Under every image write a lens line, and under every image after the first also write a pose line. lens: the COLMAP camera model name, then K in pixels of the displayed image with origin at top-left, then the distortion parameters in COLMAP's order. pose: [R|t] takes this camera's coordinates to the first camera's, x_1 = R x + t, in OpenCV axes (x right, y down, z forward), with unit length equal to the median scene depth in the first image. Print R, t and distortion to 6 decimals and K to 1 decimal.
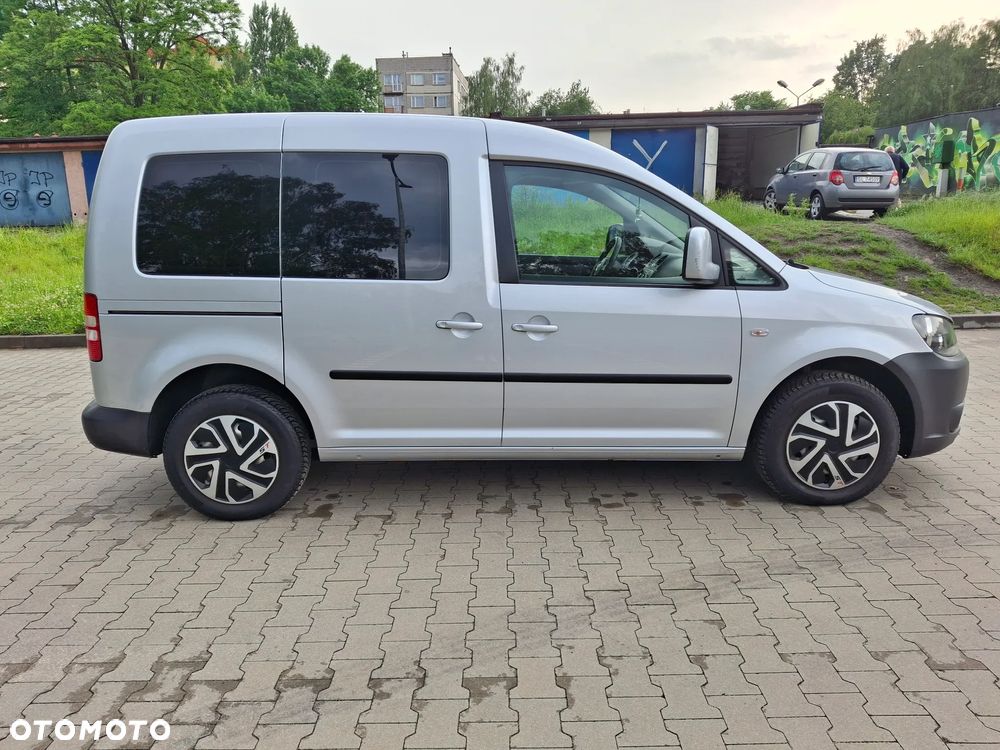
lens RADIAL K [[737.5, 0, 502.4], [0, 737.5, 376.4], [0, 0, 1]] dist [0.037343, -0.063142]
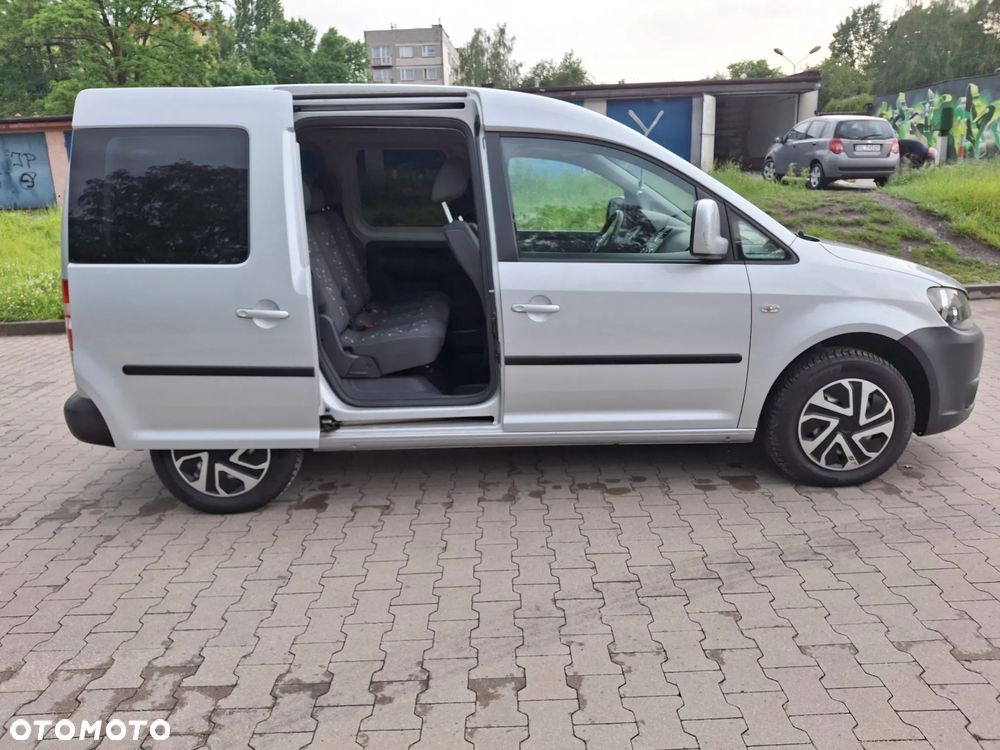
lens RADIAL K [[745.5, 0, 502.6], [0, 745.5, 369.6], [0, 0, 1]] dist [0.027412, -0.057428]
pose [[0.999847, -0.016603, 0.005531, -0.005390], [0.016479, 0.999630, 0.021639, -0.006833], [-0.005889, -0.021544, 0.999751, 0.030850]]
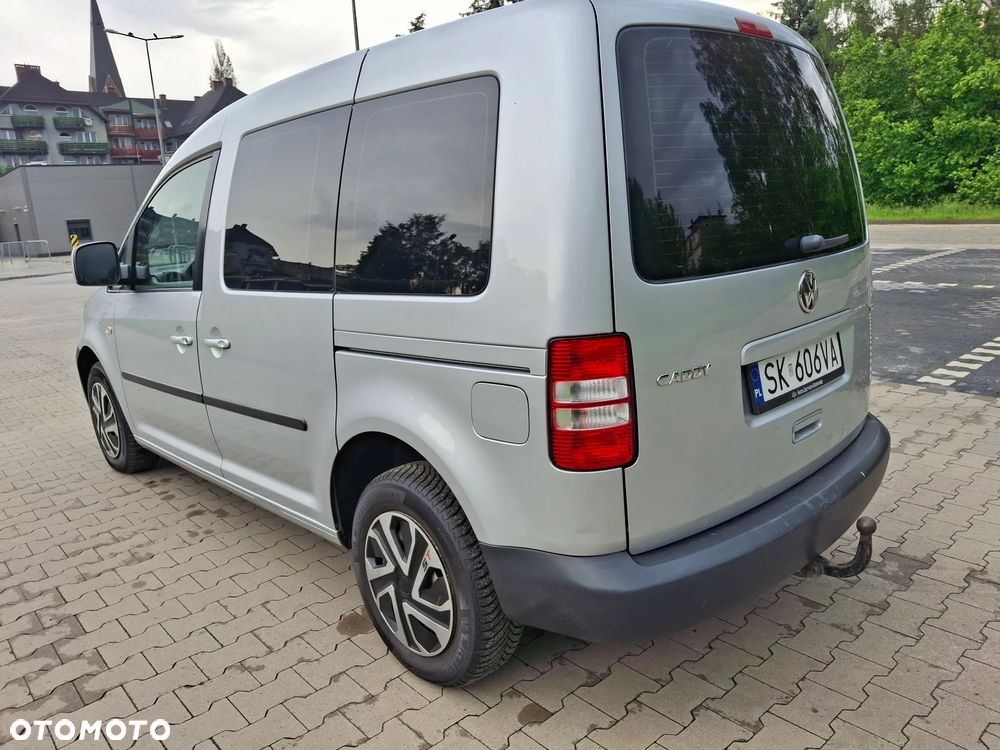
lens RADIAL K [[751.5, 0, 507.3], [0, 751.5, 383.2], [0, 0, 1]] dist [-0.019081, 0.005698]
pose [[-0.675039, -0.120618, 0.727855, -0.834507], [0.232526, 0.901485, 0.365044, -0.349608], [-0.700181, 0.415664, -0.580491, 1.652583]]
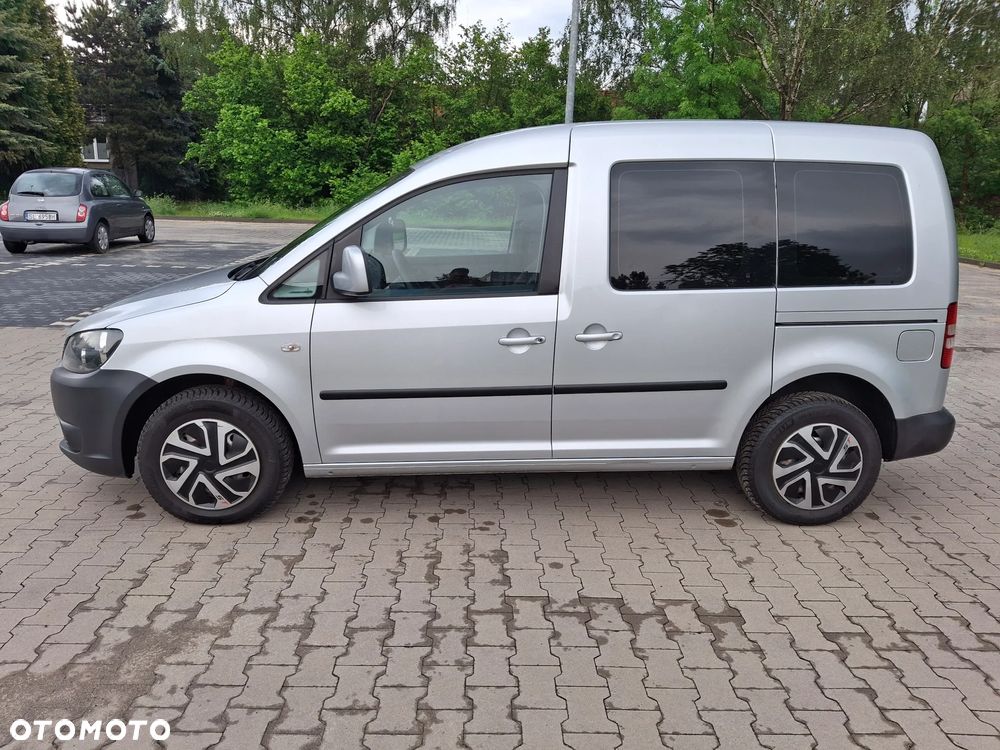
lens RADIAL K [[737.5, 0, 502.4], [0, 737.5, 376.4], [0, 0, 1]] dist [0.037343, -0.063142]
pose [[-0.999411, 0.002708, -0.034221, 0.087254], [-0.013588, 0.884255, 0.466806, -0.549366], [0.031524, 0.466996, -0.883698, 2.210150]]
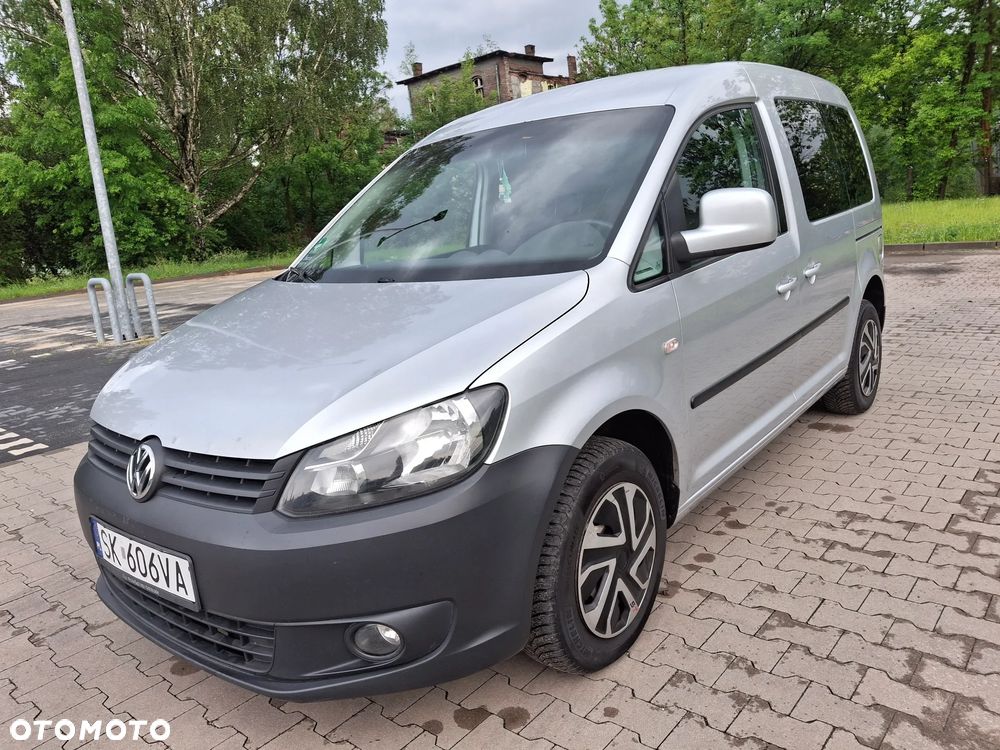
lens RADIAL K [[749.6, 0, 501.4], [0, 749.6, 374.5], [0, 0, 1]] dist [0.008502, -0.027266]
pose [[-0.634113, 0.232763, -0.737375, 0.868376], [-0.081918, 0.928028, 0.363392, -0.355976], [0.768889, 0.290836, -0.569407, 1.659039]]
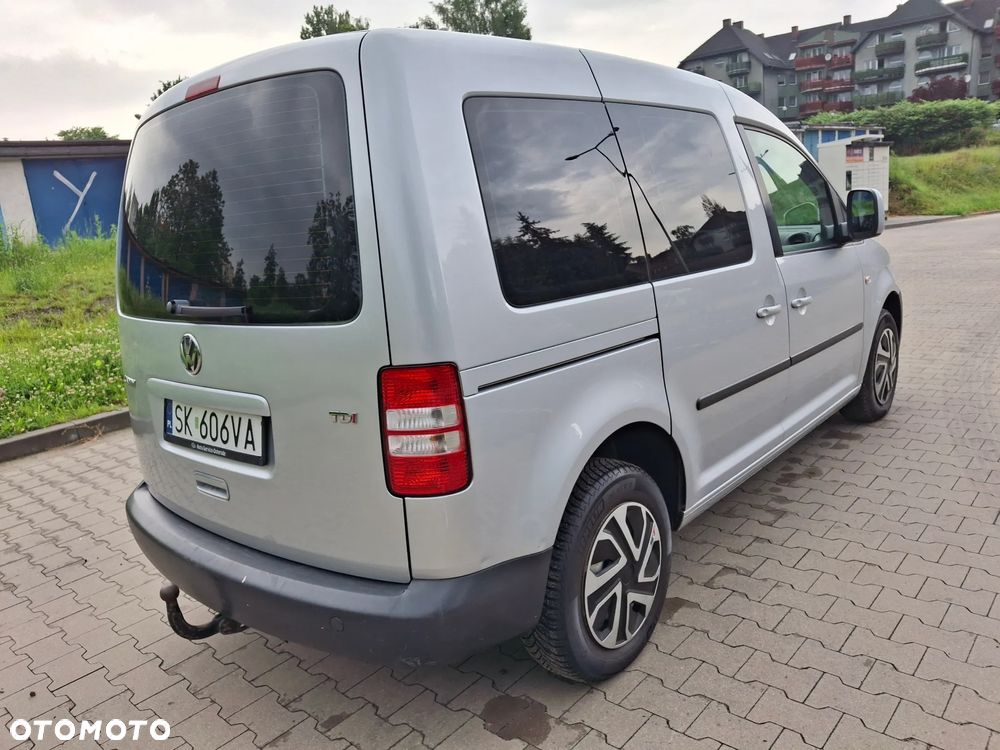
lens RADIAL K [[748.4, 0, 496.6], [0, 748.4, 381.4], [0, 0, 1]] dist [-0.015832, -0.001560]
pose [[0.665017, -0.215143, 0.715168, -0.826592], [0.247117, 0.967055, 0.061130, -0.110910], [-0.704759, 0.136078, 0.696274, 0.575381]]
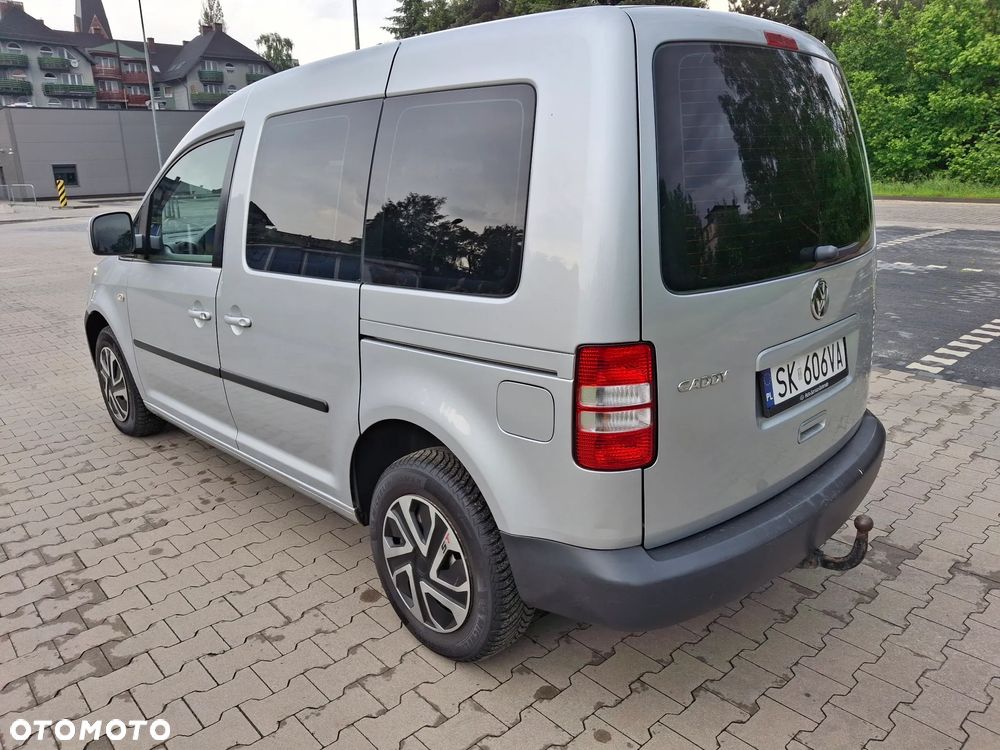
lens RADIAL K [[745.6, 0, 500.0], [0, 745.6, 375.0], [0, 0, 1]] dist [-0.006450, -0.005065]
pose [[-0.679161, -0.173503, 0.713188, -0.824409], [0.199686, 0.891334, 0.407001, -0.388451], [-0.706304, 0.418833, -0.570713, 1.673346]]
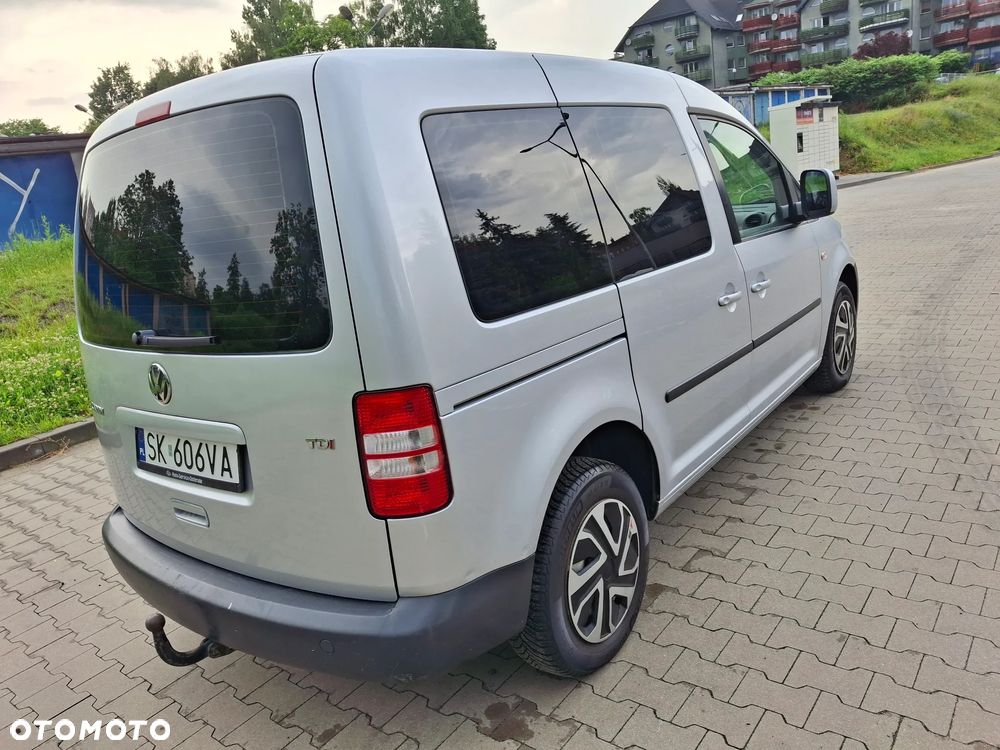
lens RADIAL K [[745.6, 0, 500.0], [0, 745.6, 375.0], [0, 0, 1]] dist [-0.006450, -0.005065]
pose [[0.616561, -0.271564, 0.738990, -0.825703], [0.299211, 0.949026, 0.099107, -0.138952], [-0.728234, 0.160008, 0.666387, 0.570018]]
